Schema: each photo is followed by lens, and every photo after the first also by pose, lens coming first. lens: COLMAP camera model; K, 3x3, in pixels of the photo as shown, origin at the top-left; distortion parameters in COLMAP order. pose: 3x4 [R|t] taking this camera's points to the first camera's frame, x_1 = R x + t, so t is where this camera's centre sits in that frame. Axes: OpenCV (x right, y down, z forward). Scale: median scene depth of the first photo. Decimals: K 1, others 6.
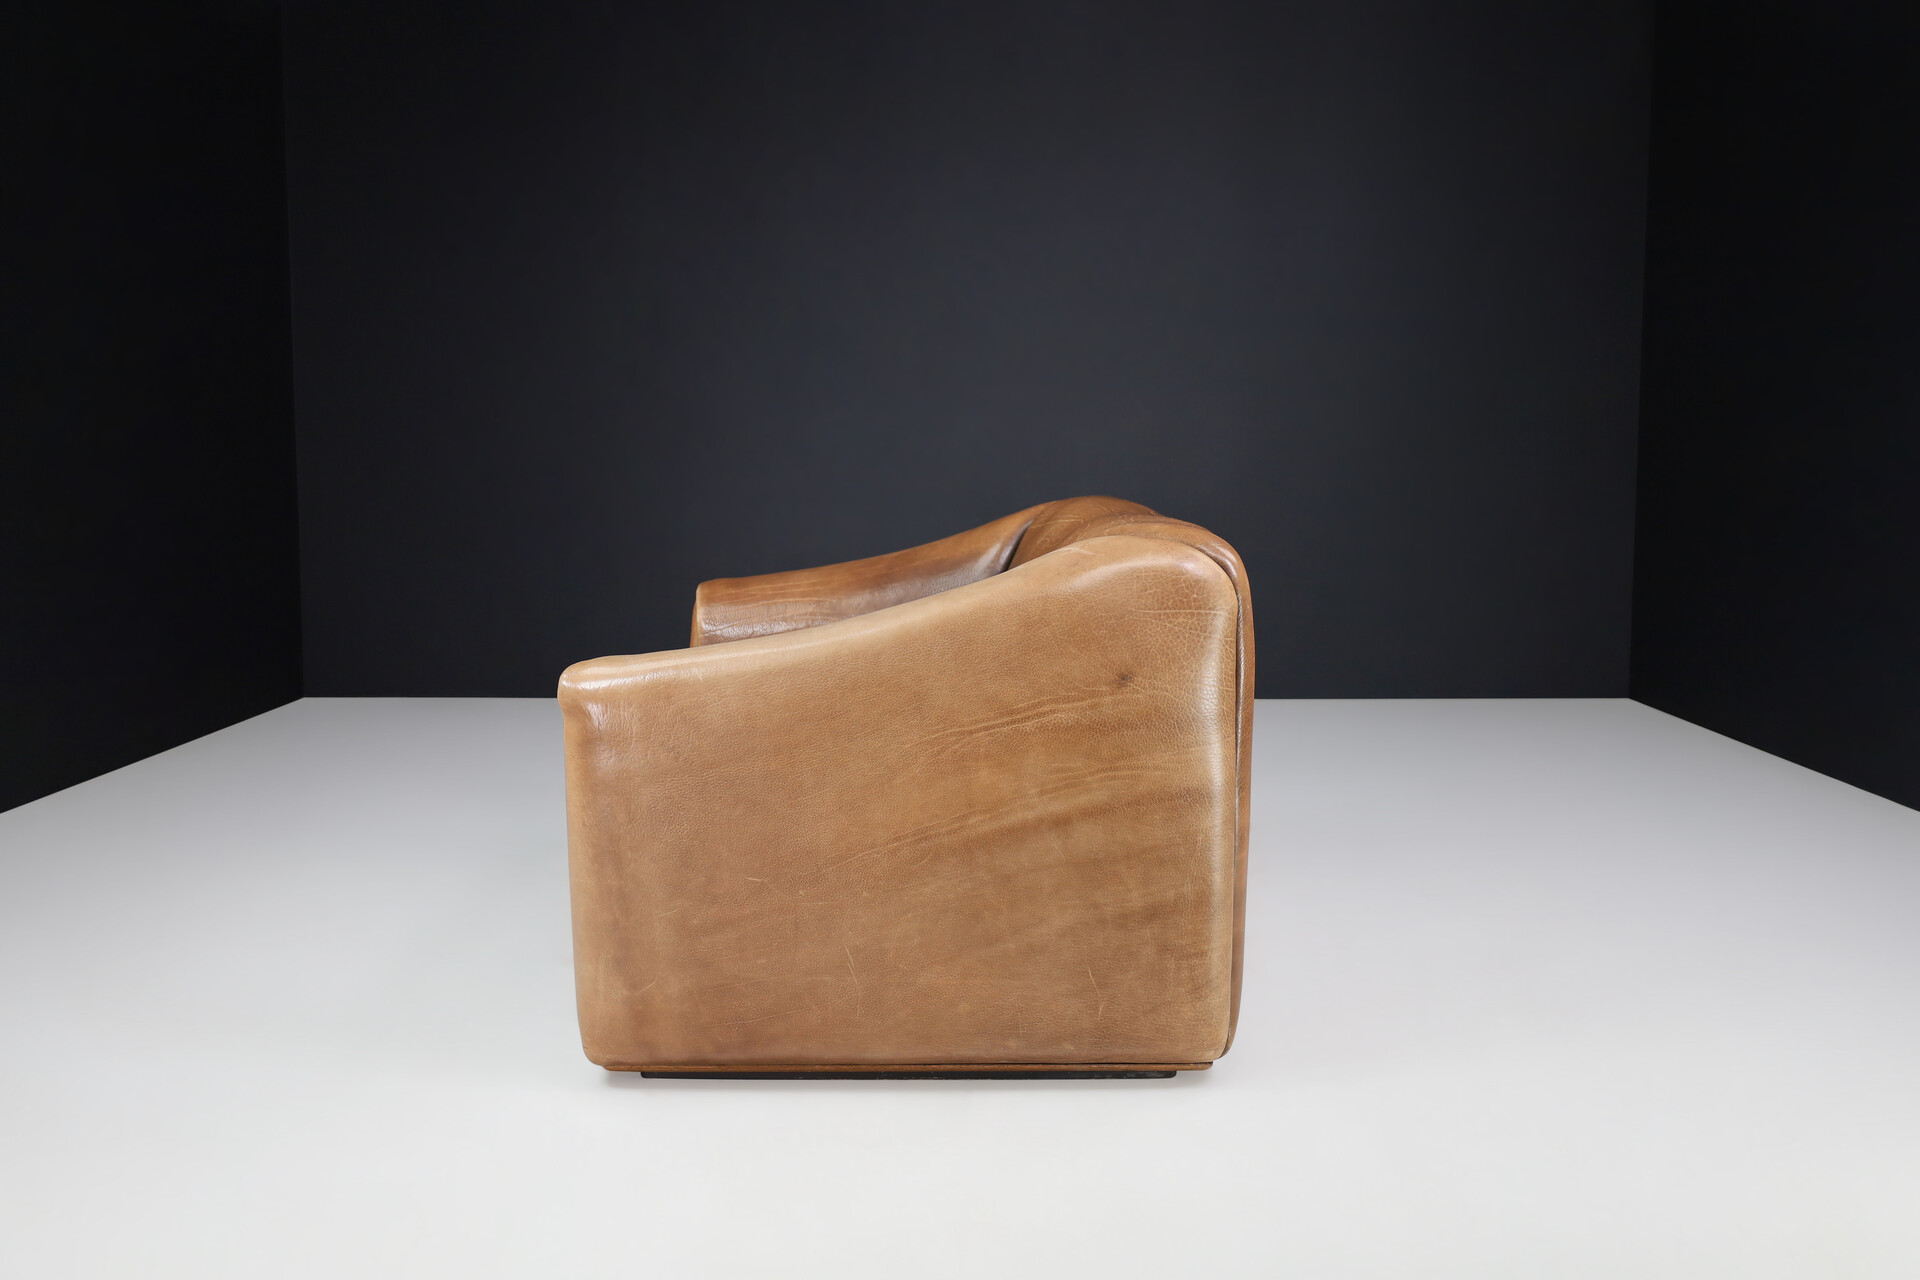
lens RADIAL K [[1905.1, 0, 960.0], [0, 1905.1, 640.0], [0, 0, 1]] dist [-0.039083, 0.000451]
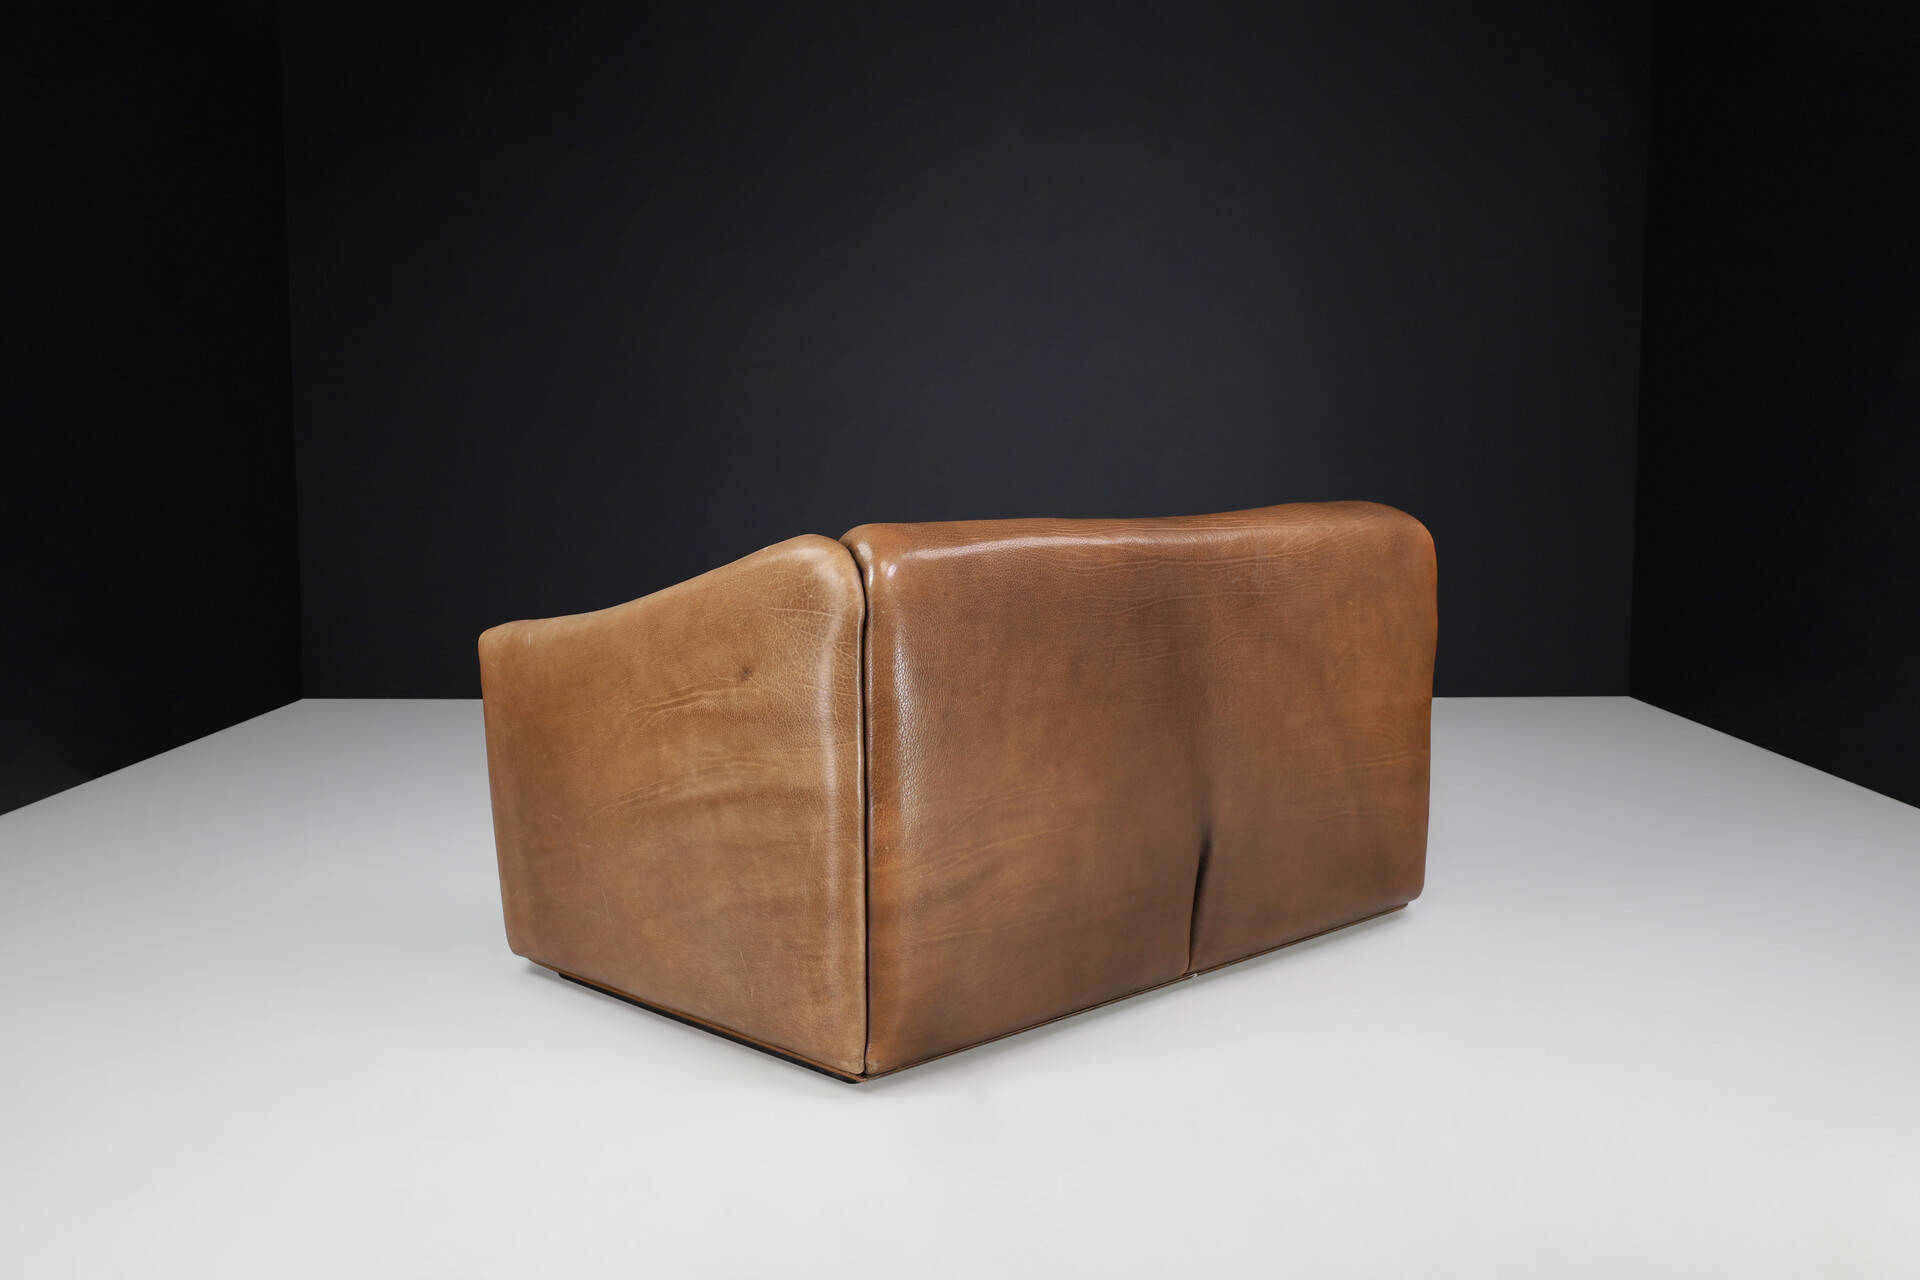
lens RADIAL K [[1905.1, 0, 960.0], [0, 1905.1, 640.0], [0, 0, 1]] dist [-0.039083, 0.000451]
pose [[0.691860, 0.074316, -0.718196, 0.891602], [-0.073684, 0.996763, 0.032160, -0.037979], [0.718262, 0.030669, 0.695097, 0.364773]]
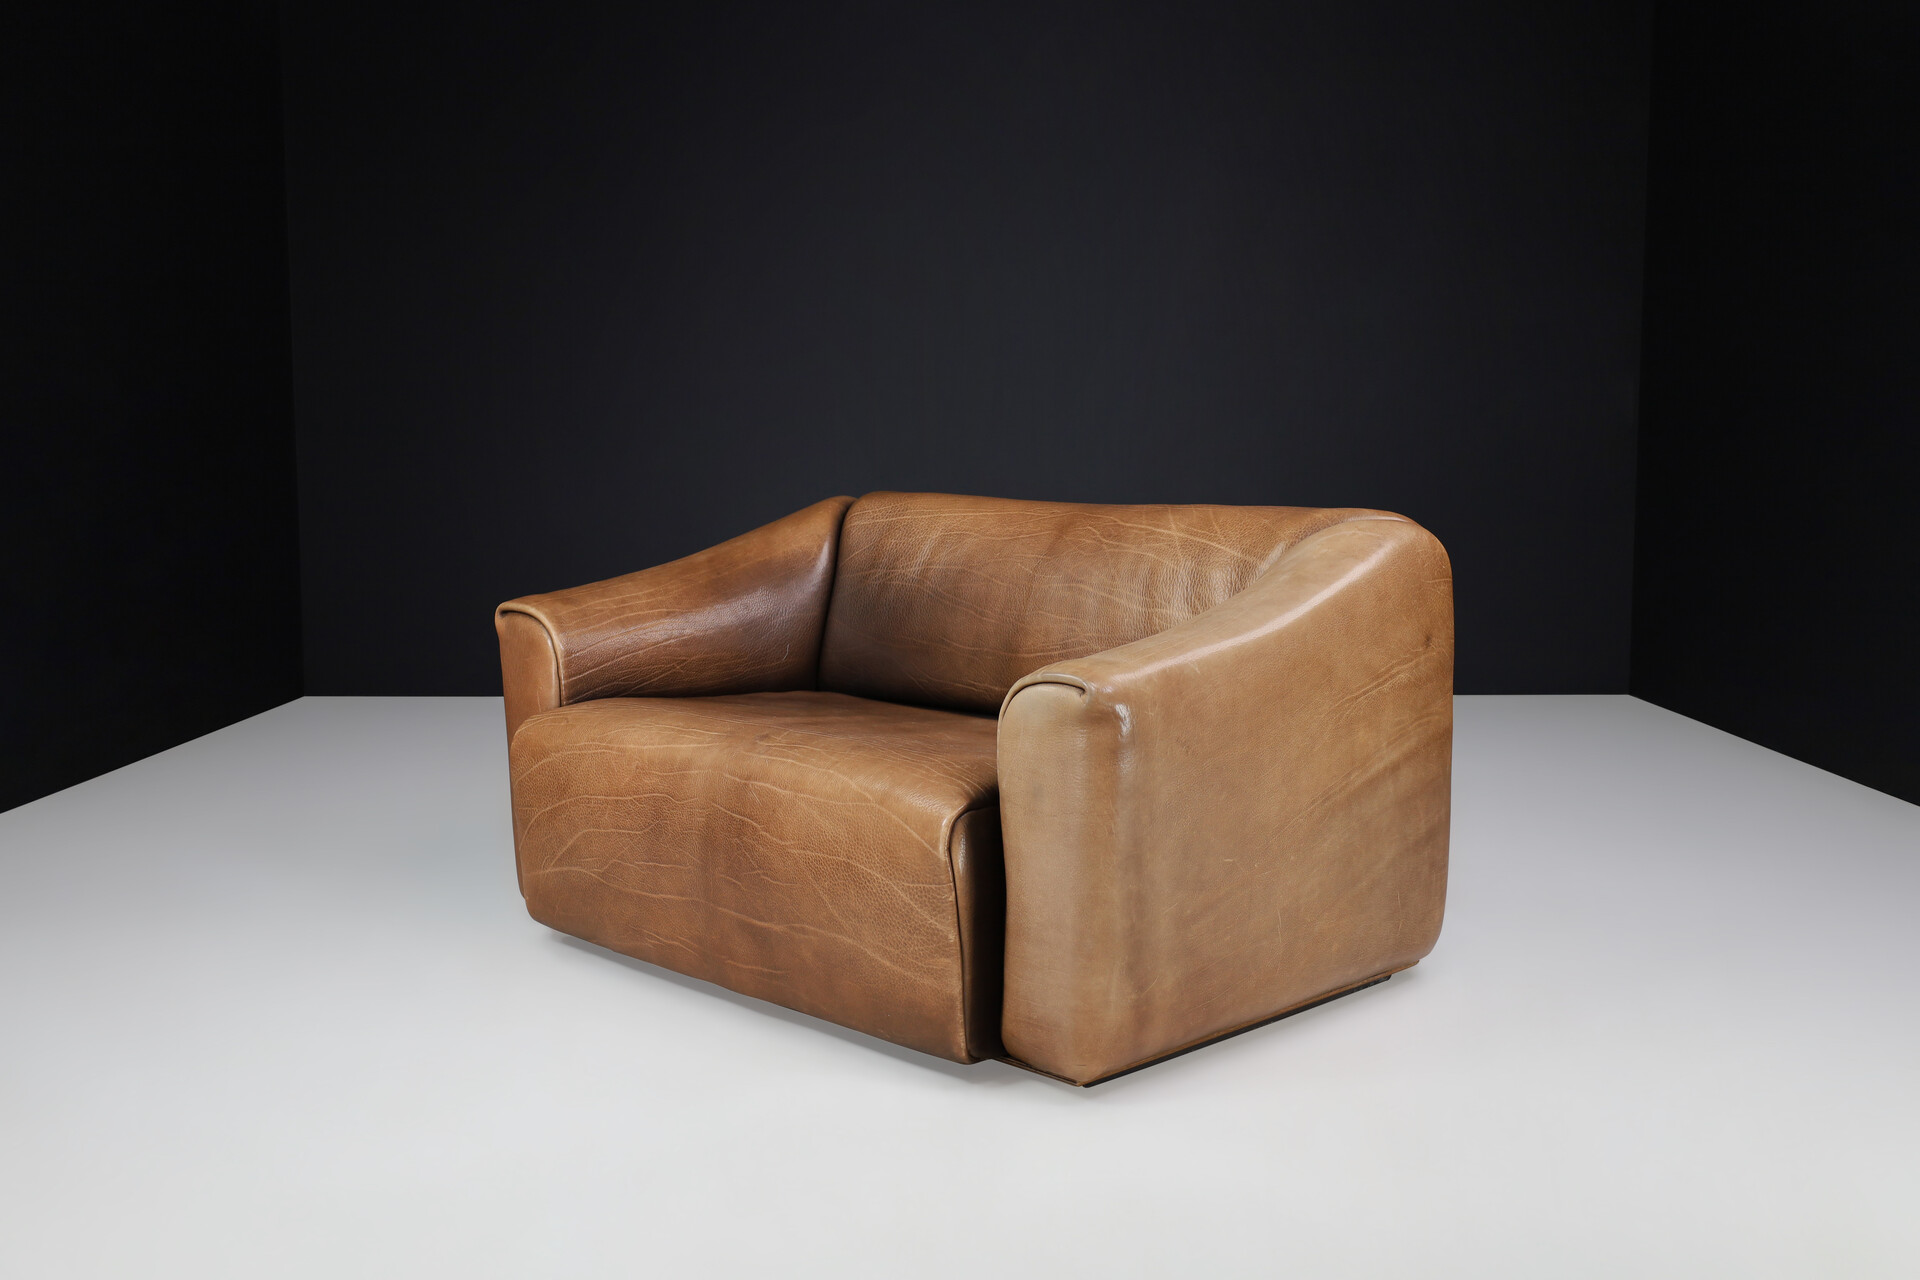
lens RADIAL K [[1905.1, 0, 960.0], [0, 1905.1, 640.0], [0, 0, 1]] dist [-0.039083, 0.000451]
pose [[0.723393, -0.077728, 0.686047, -0.917827], [0.076346, 0.996555, 0.032407, -0.039041], [-0.686203, 0.028934, 0.726835, 0.341341]]
